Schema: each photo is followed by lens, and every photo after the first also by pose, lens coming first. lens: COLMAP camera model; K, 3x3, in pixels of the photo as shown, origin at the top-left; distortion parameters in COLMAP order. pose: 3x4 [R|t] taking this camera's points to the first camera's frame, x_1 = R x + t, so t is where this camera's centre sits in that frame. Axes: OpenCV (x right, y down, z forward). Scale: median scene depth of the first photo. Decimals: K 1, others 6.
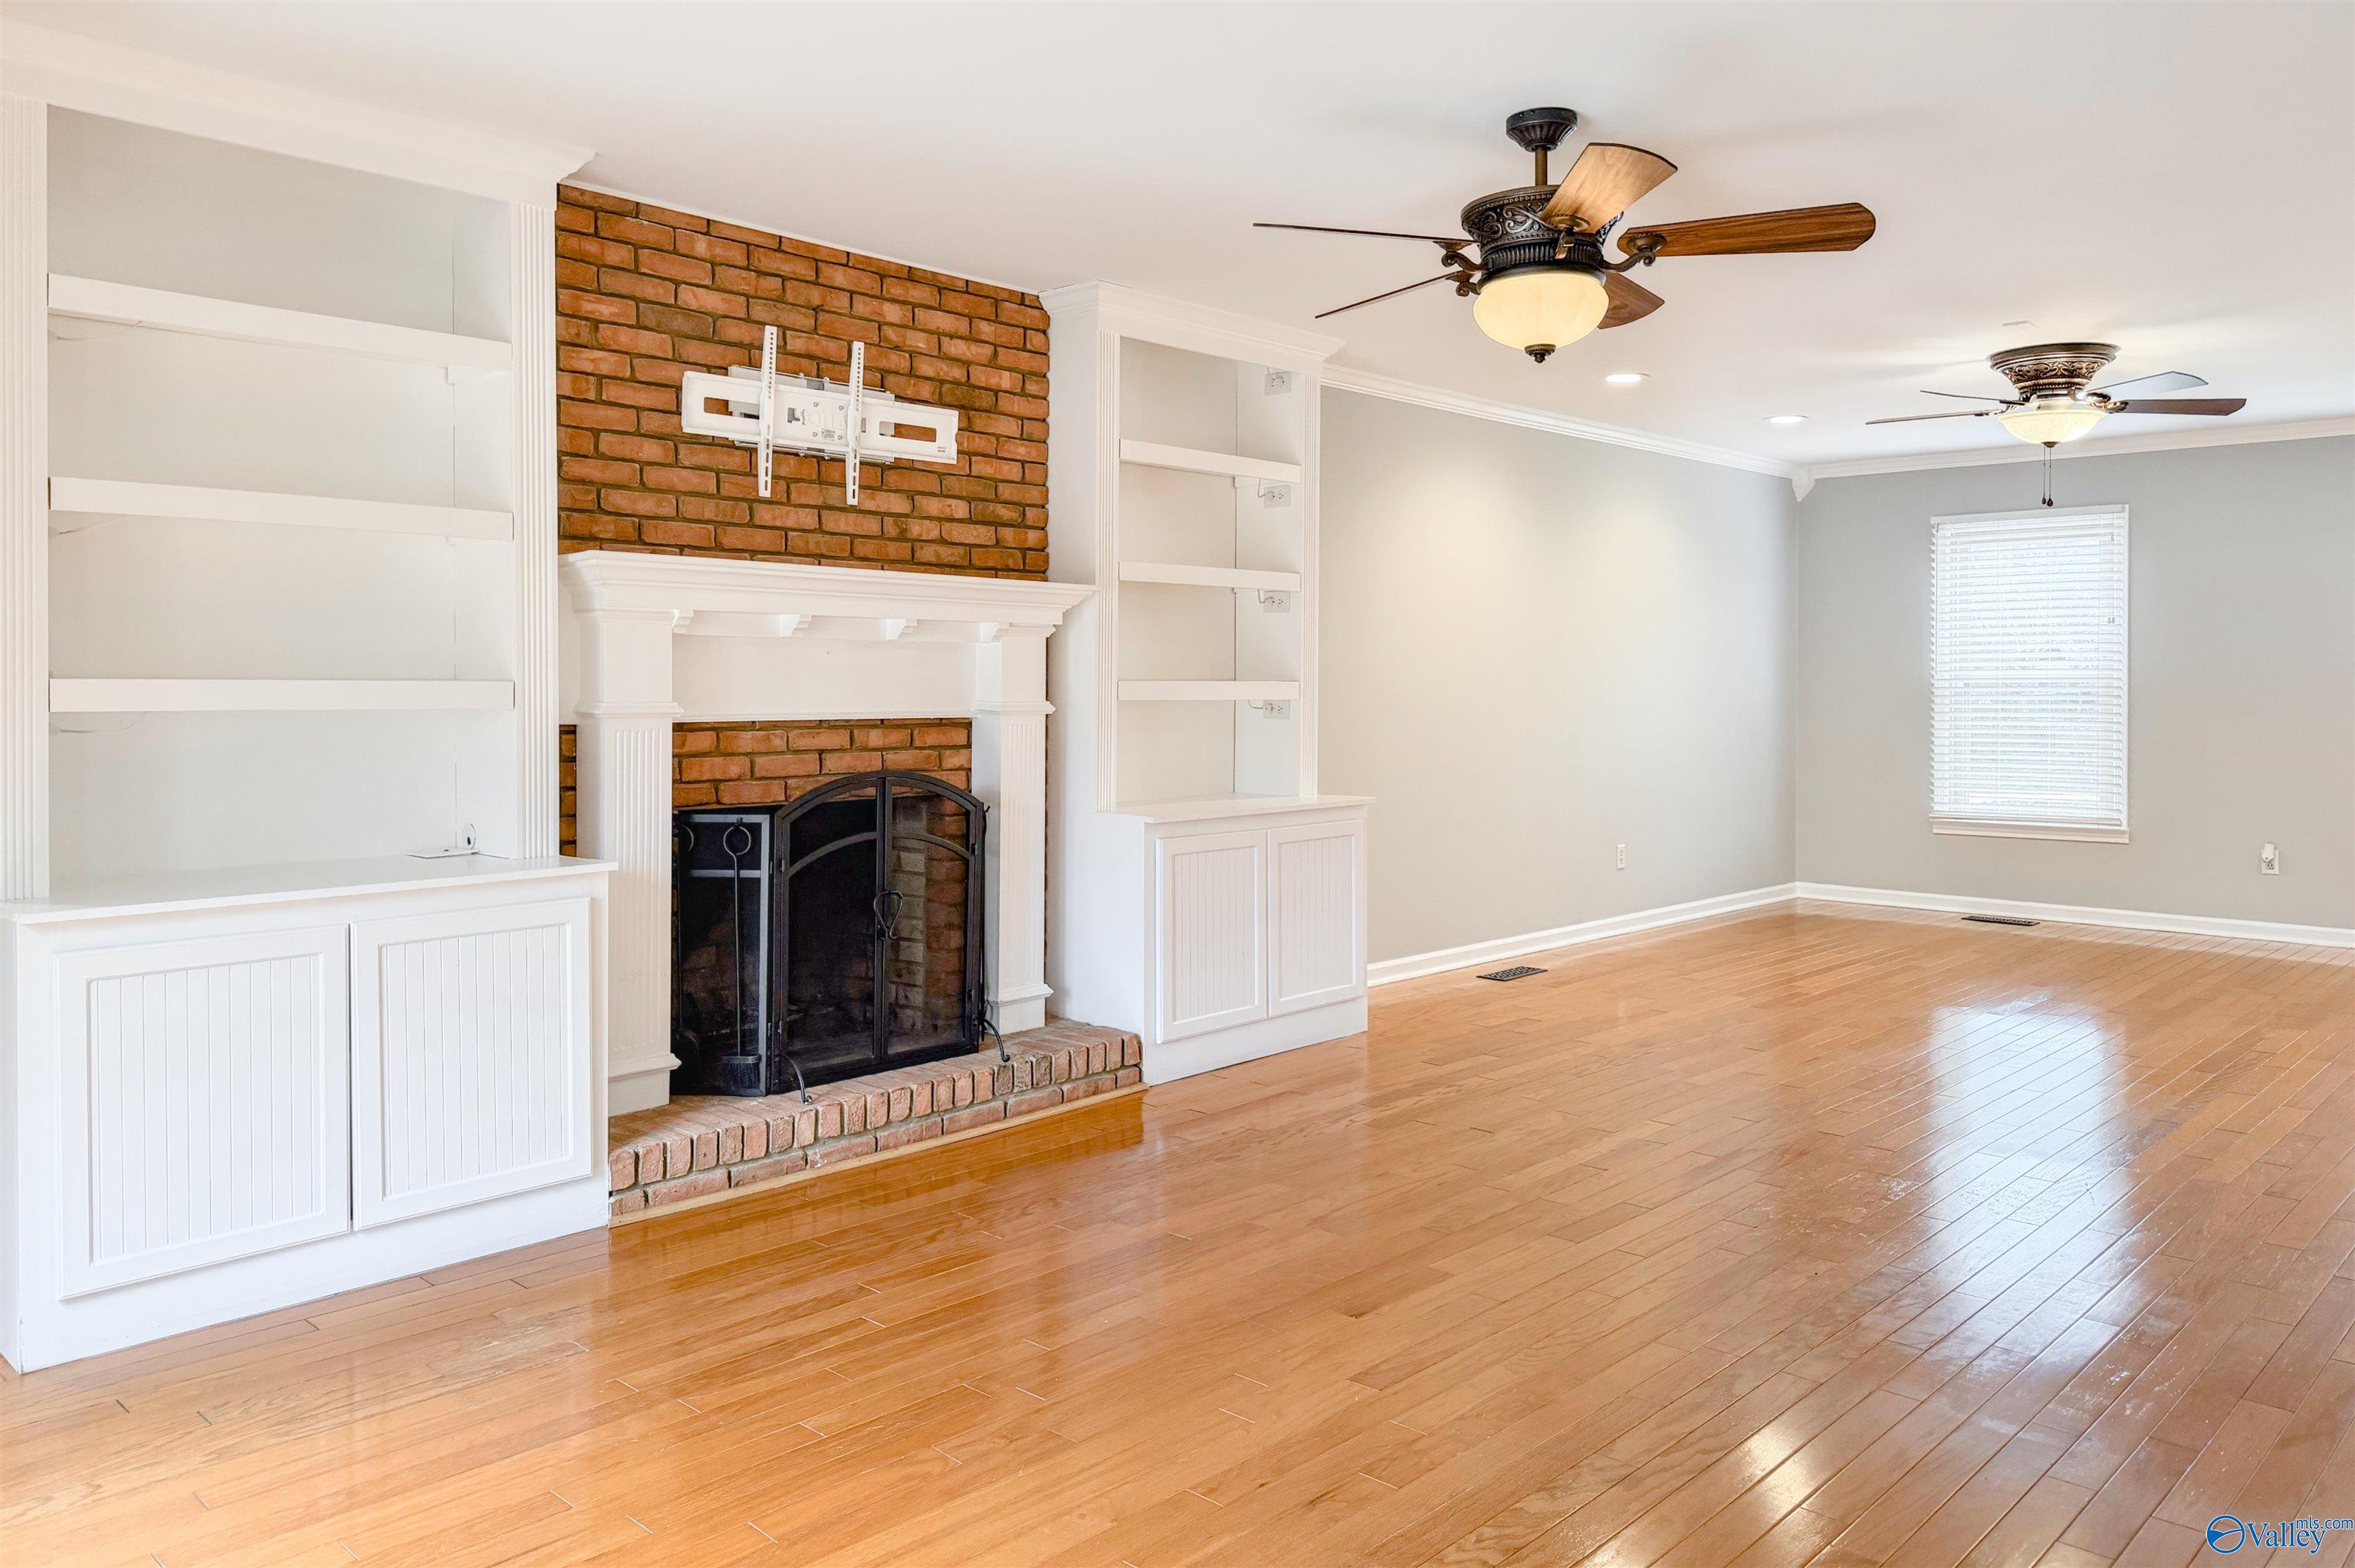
lens RADIAL K [[1680.5, 0, 1235.4], [0, 1680.5, 701.1], [0, 0, 1]] dist [0.063666, -0.052997]
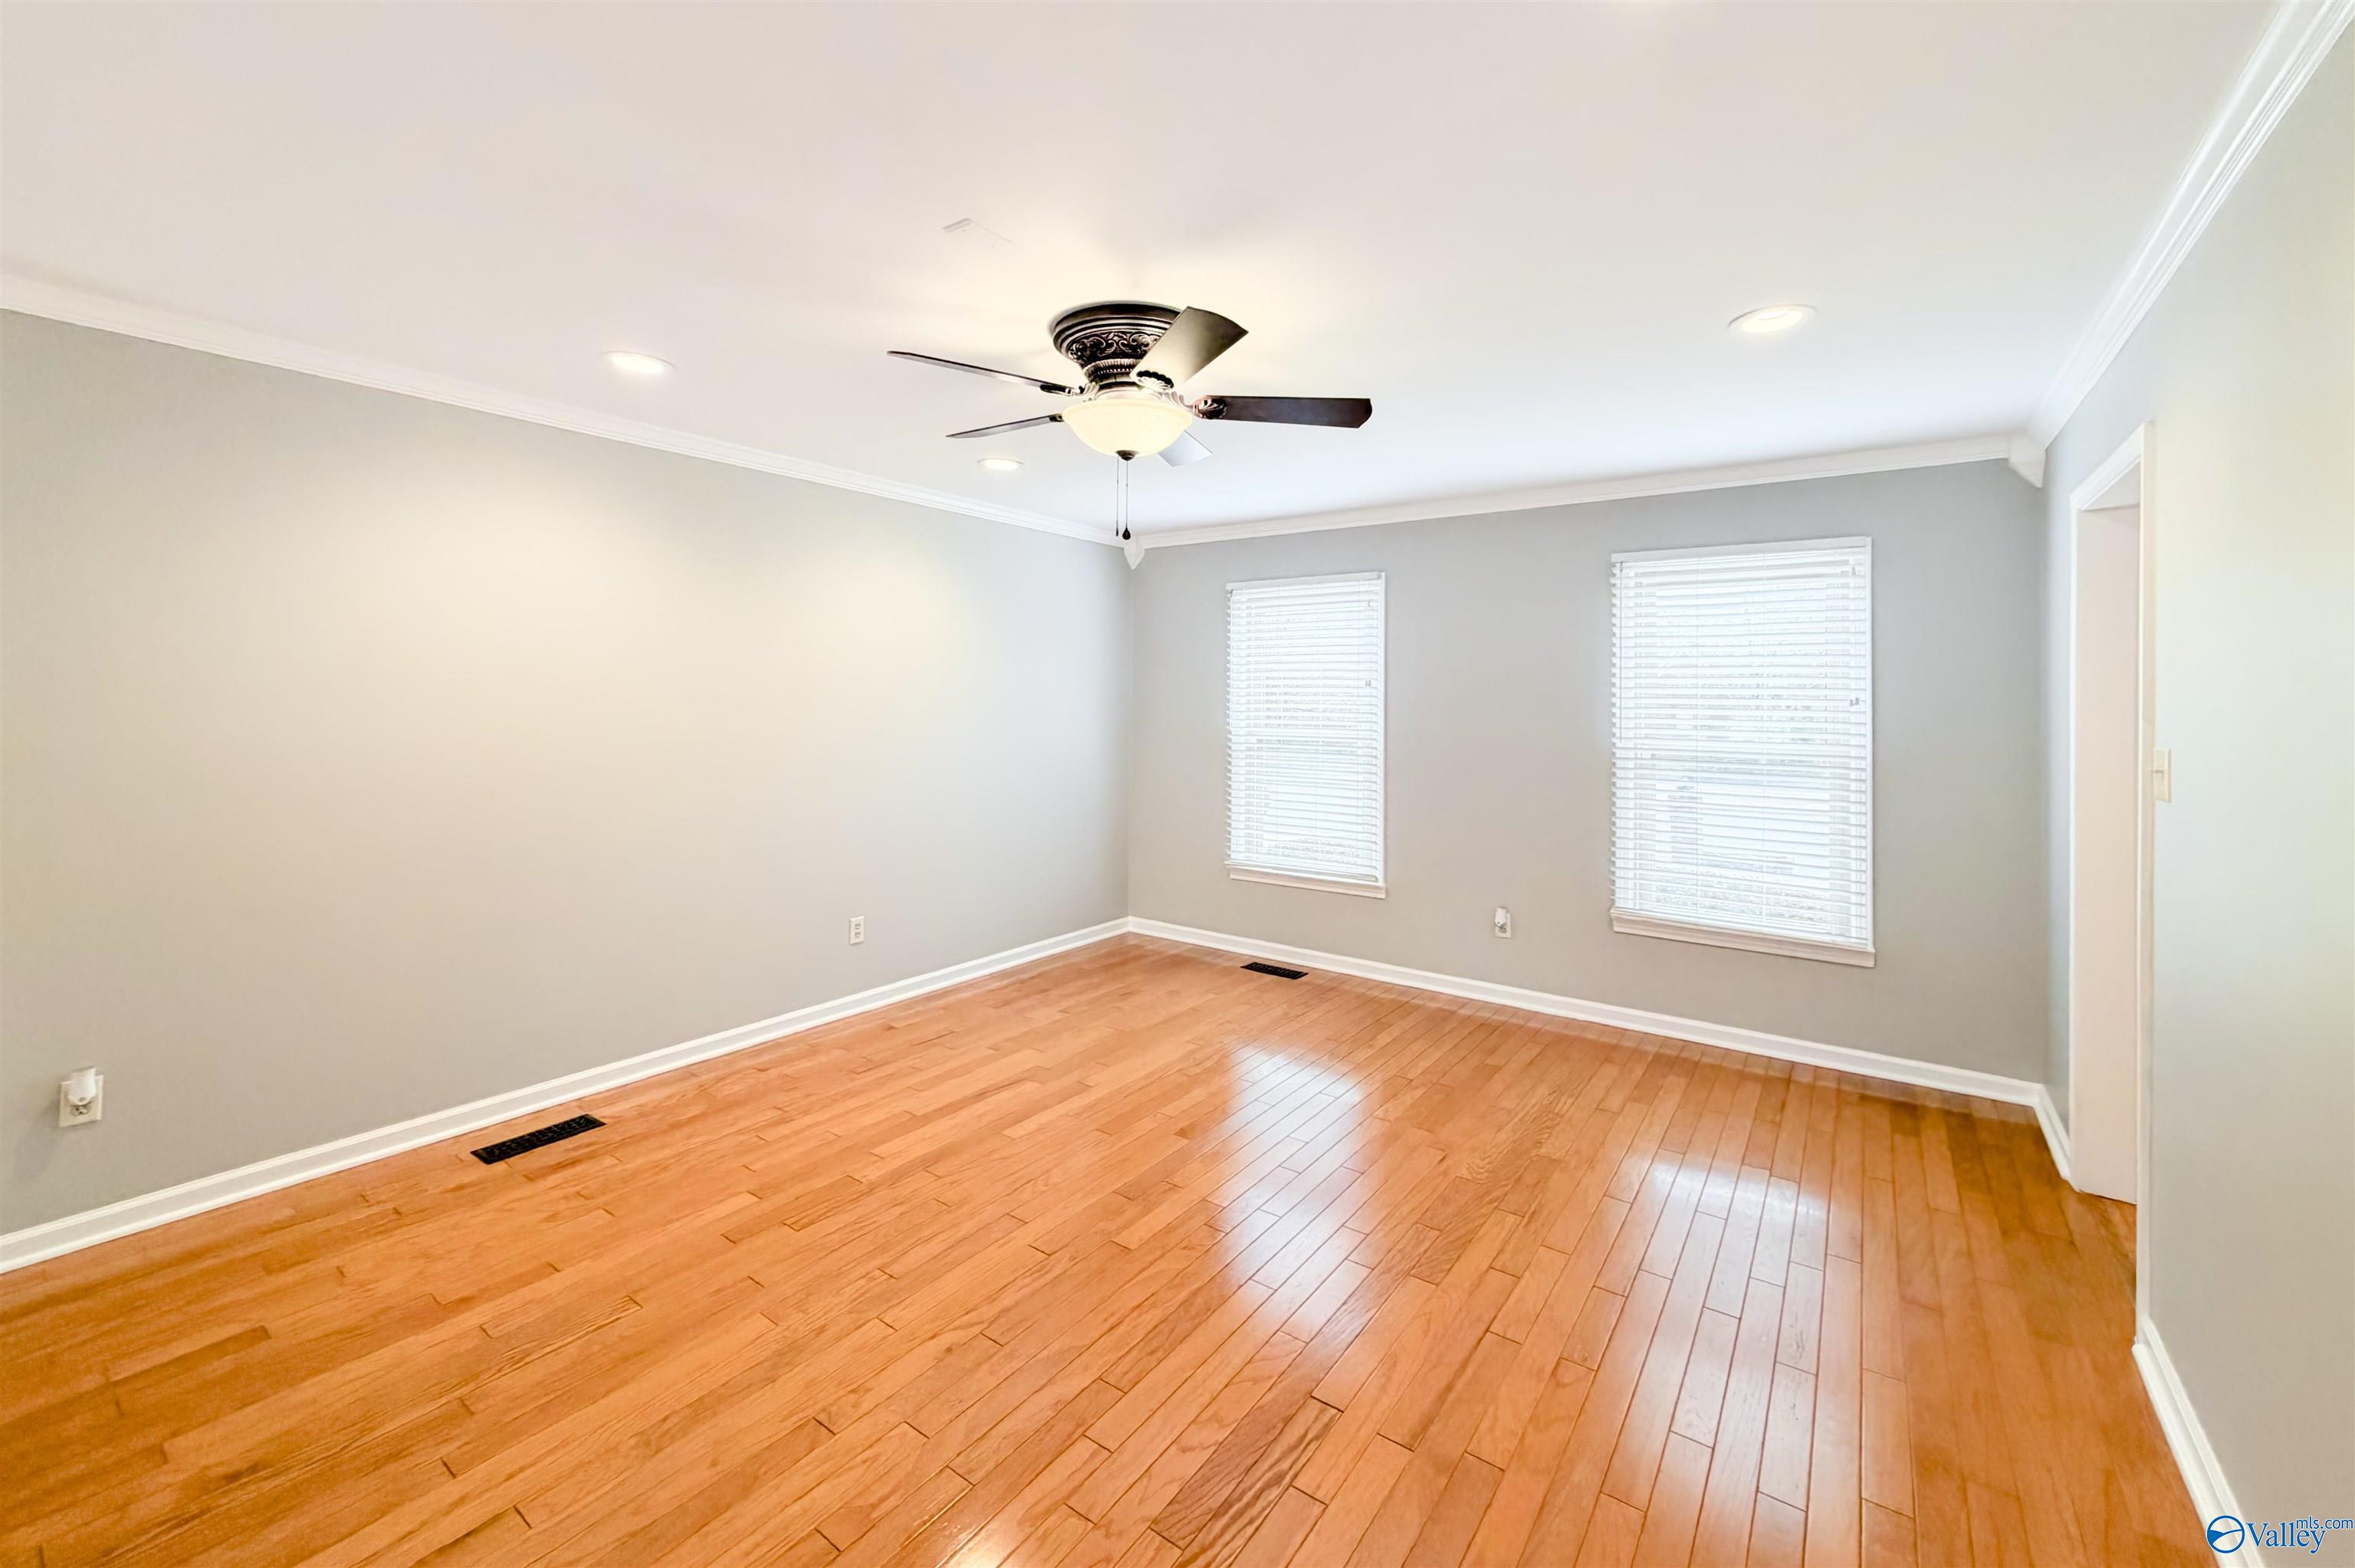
lens RADIAL K [[952.5, 0, 1177.3], [0, 952.5, 690.8], [0, 0, 1]] dist [-0.003540, 0.000465]
pose [[0.994245, 0.009419, 0.106713, 0.337335], [-0.007577, 0.999816, -0.017650, -0.032037], [-0.106859, 0.016740, 0.994133, 0.438162]]
